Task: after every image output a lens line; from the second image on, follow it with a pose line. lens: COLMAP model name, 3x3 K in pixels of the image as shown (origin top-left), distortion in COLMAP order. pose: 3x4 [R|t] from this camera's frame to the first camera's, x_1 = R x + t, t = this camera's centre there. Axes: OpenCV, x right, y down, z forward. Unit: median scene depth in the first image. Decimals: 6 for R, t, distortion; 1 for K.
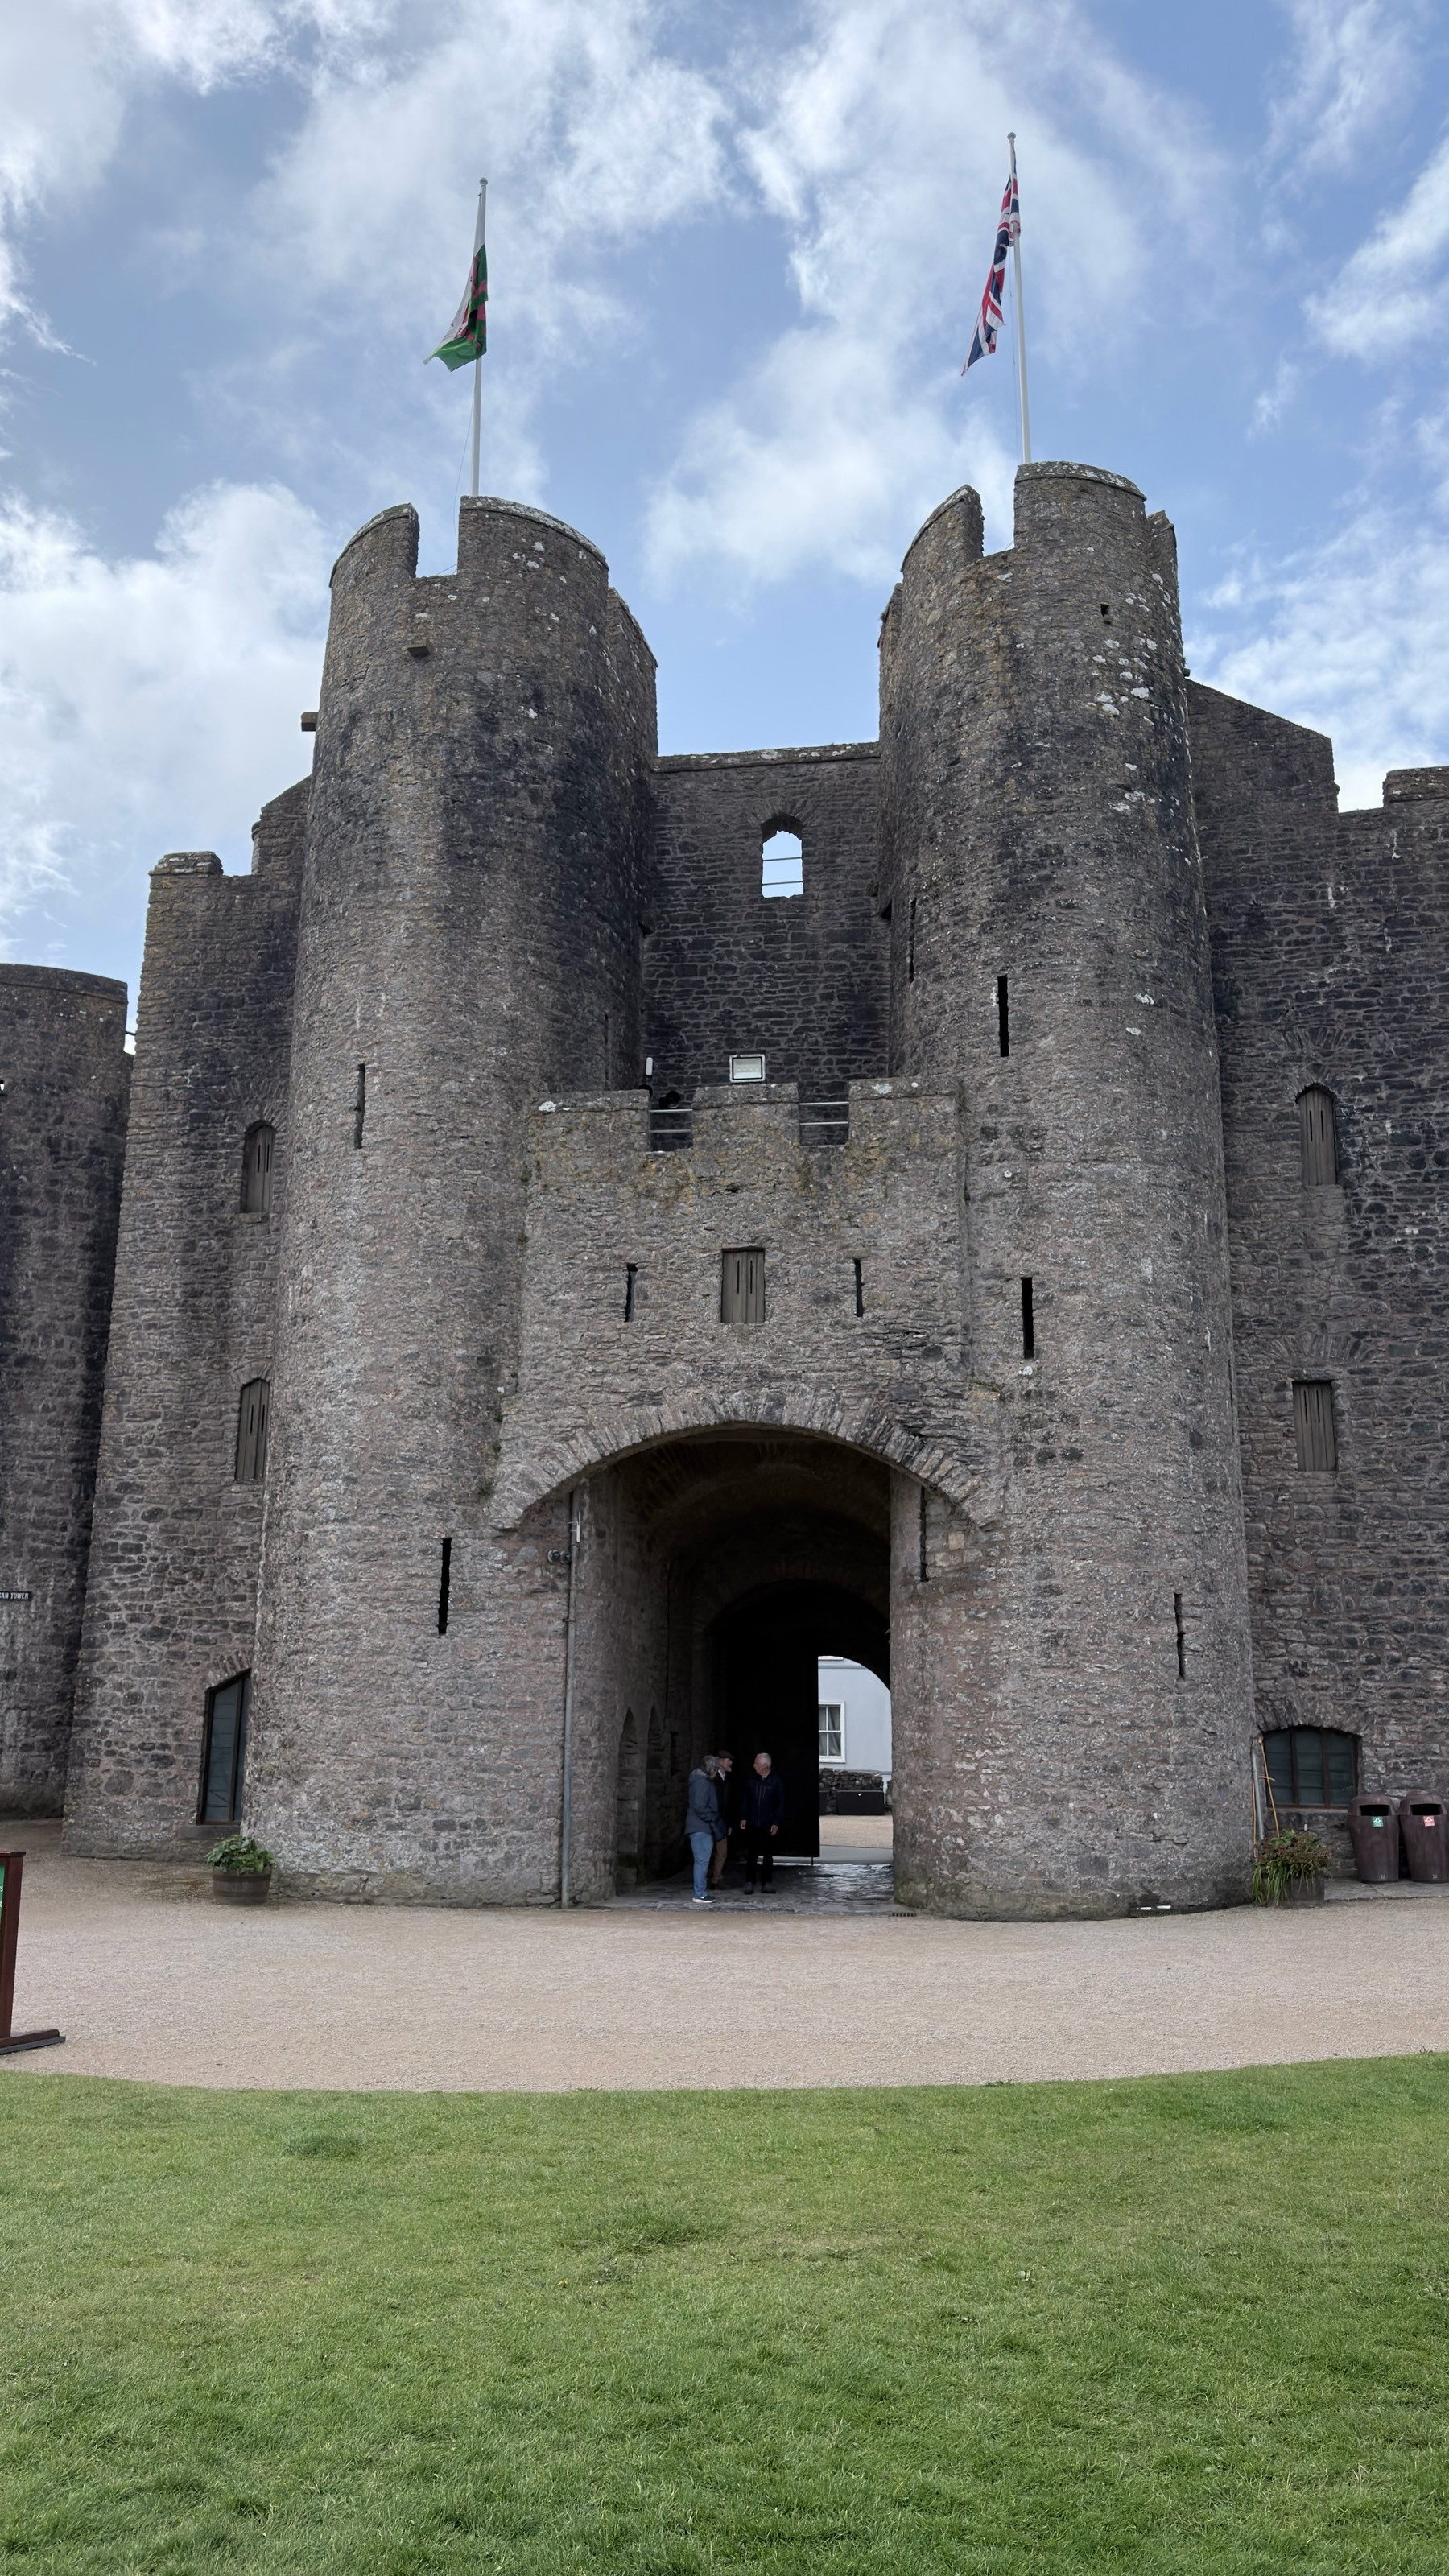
lens RADIAL K [[1813.4, 0, 732.2], [0, 1813.4, 1295.5], [0, 0, 1]] dist [0.112521, -0.000351]
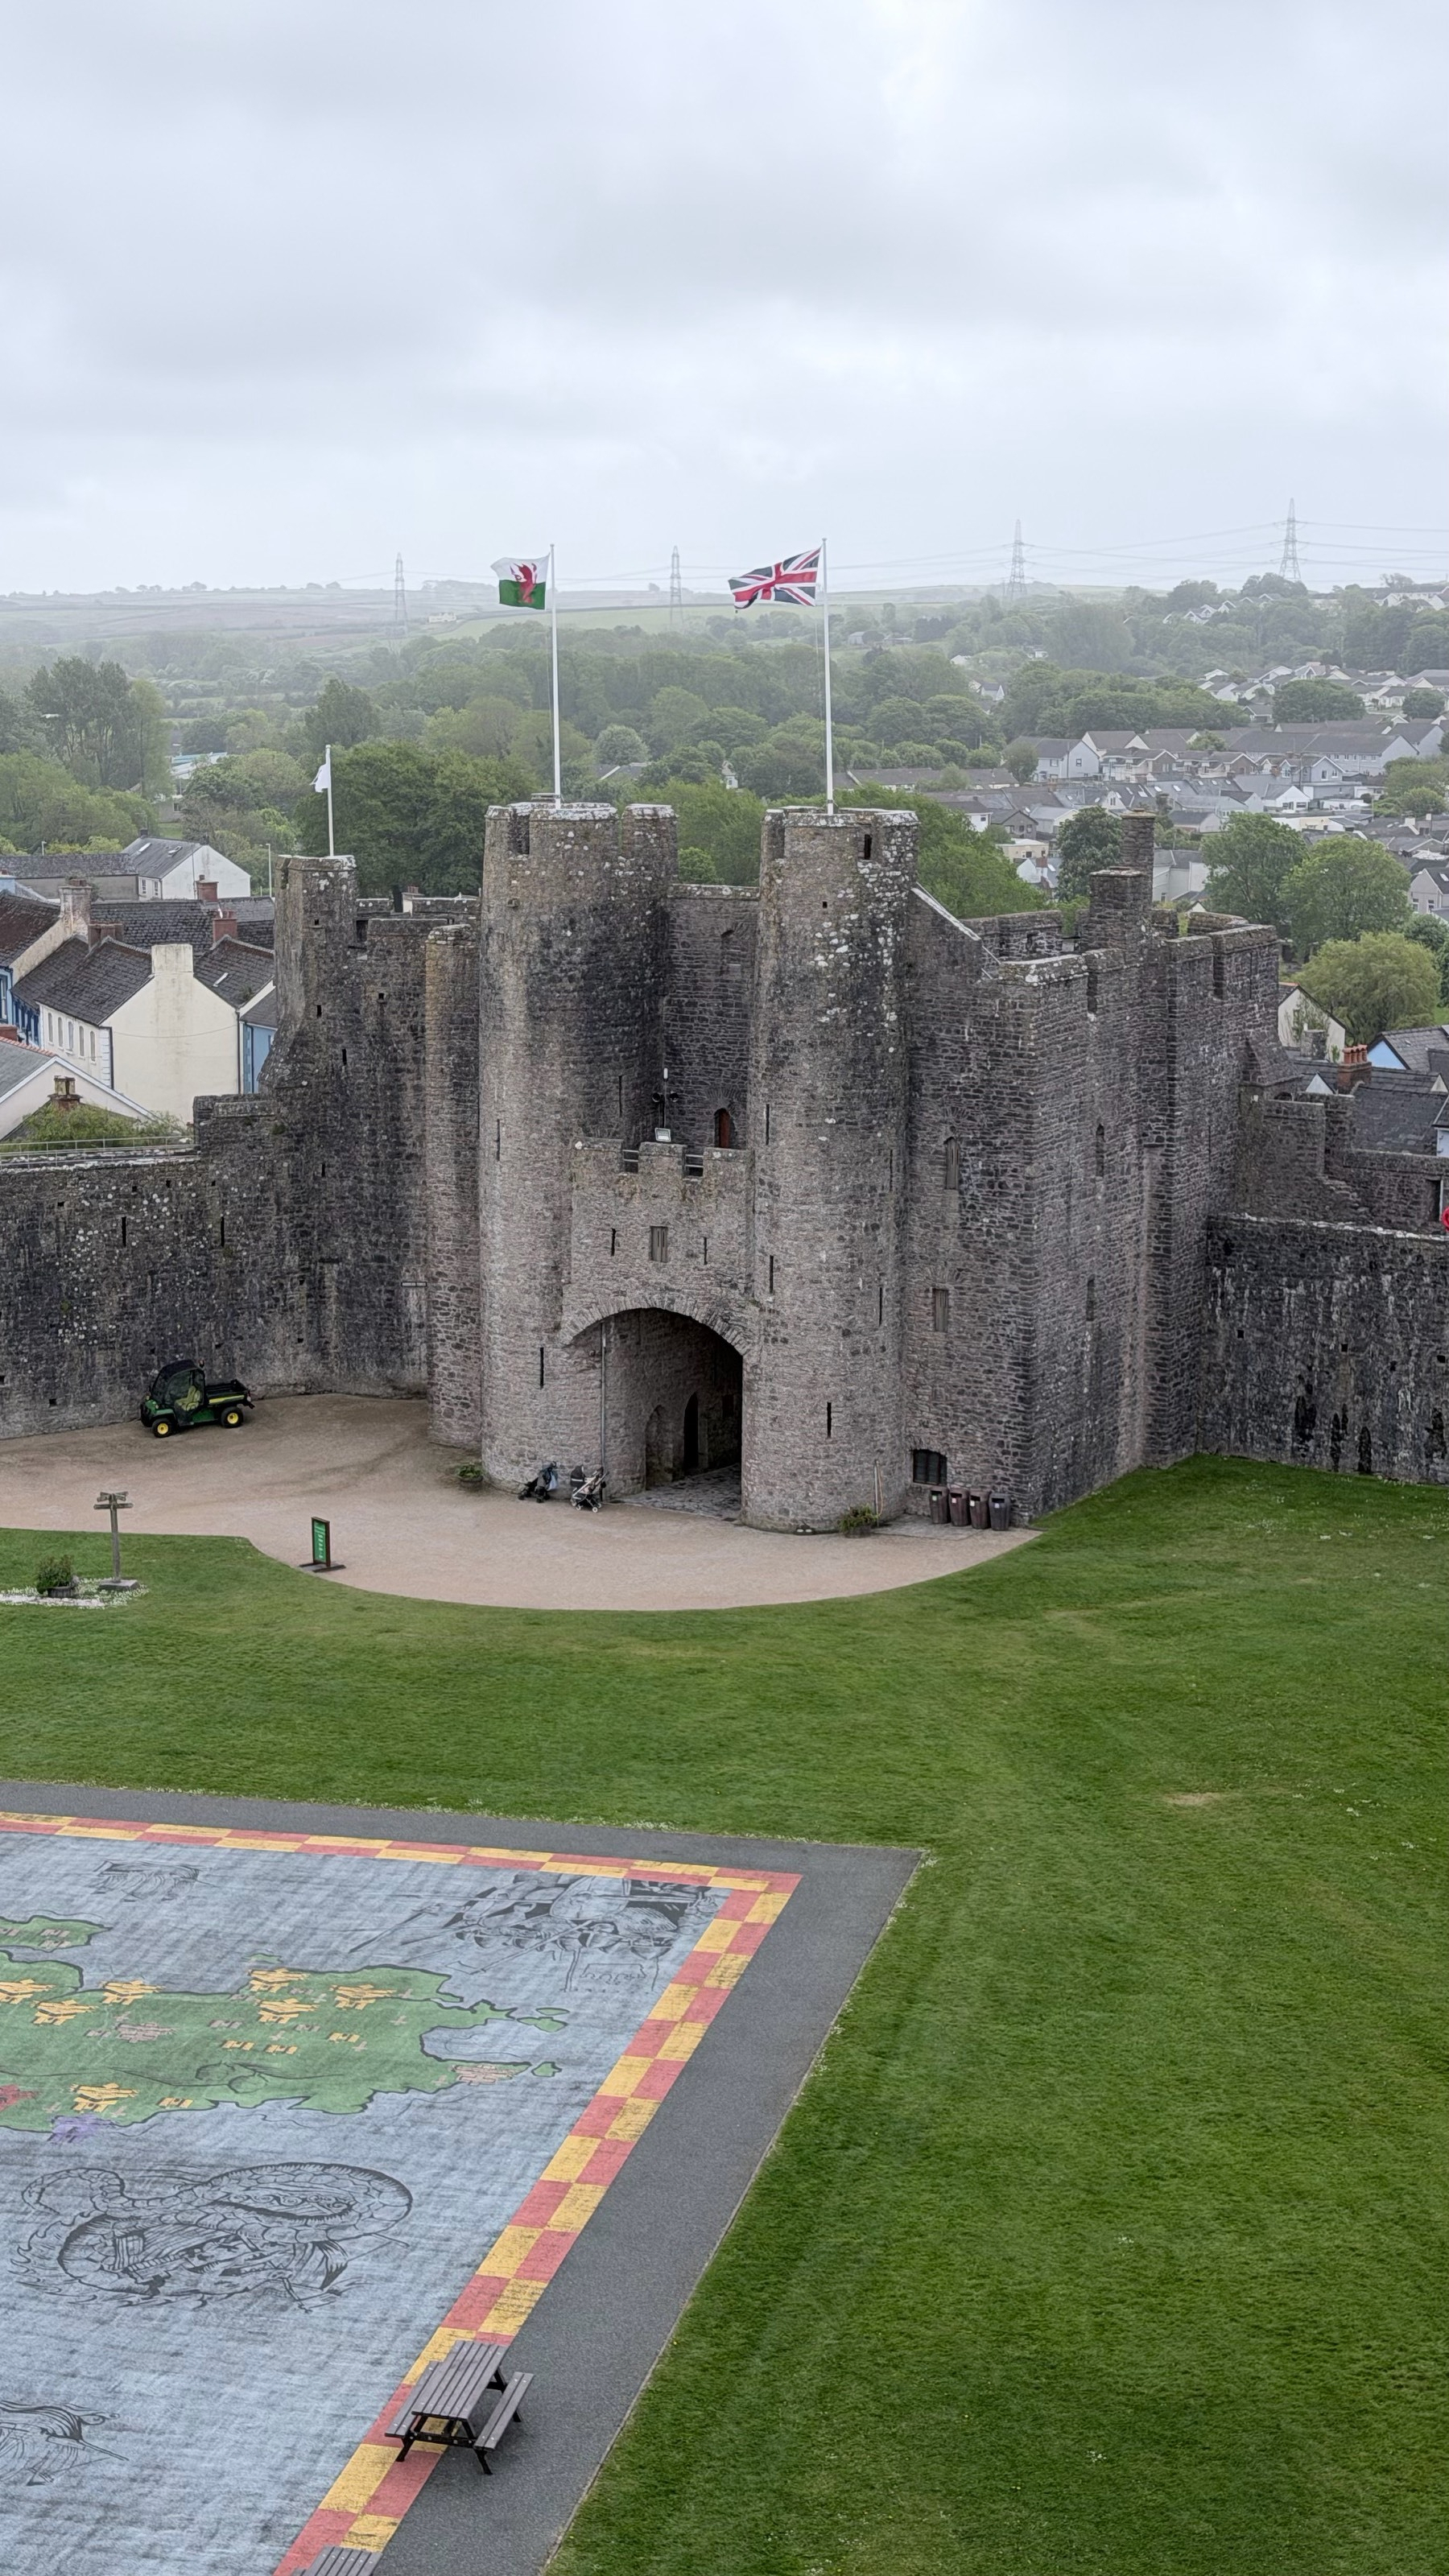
lens RADIAL K [[3477.8, 0, 722.6], [0, 3477.8, 1329.8], [0, 0, 1]] dist [0.135185, 0.027918]
pose [[0.917621, 0.072693, -0.390752, 1.633264], [0.085832, 0.923690, 0.373402, -1.393330], [0.388077, -0.376180, 0.841359, -2.379363]]
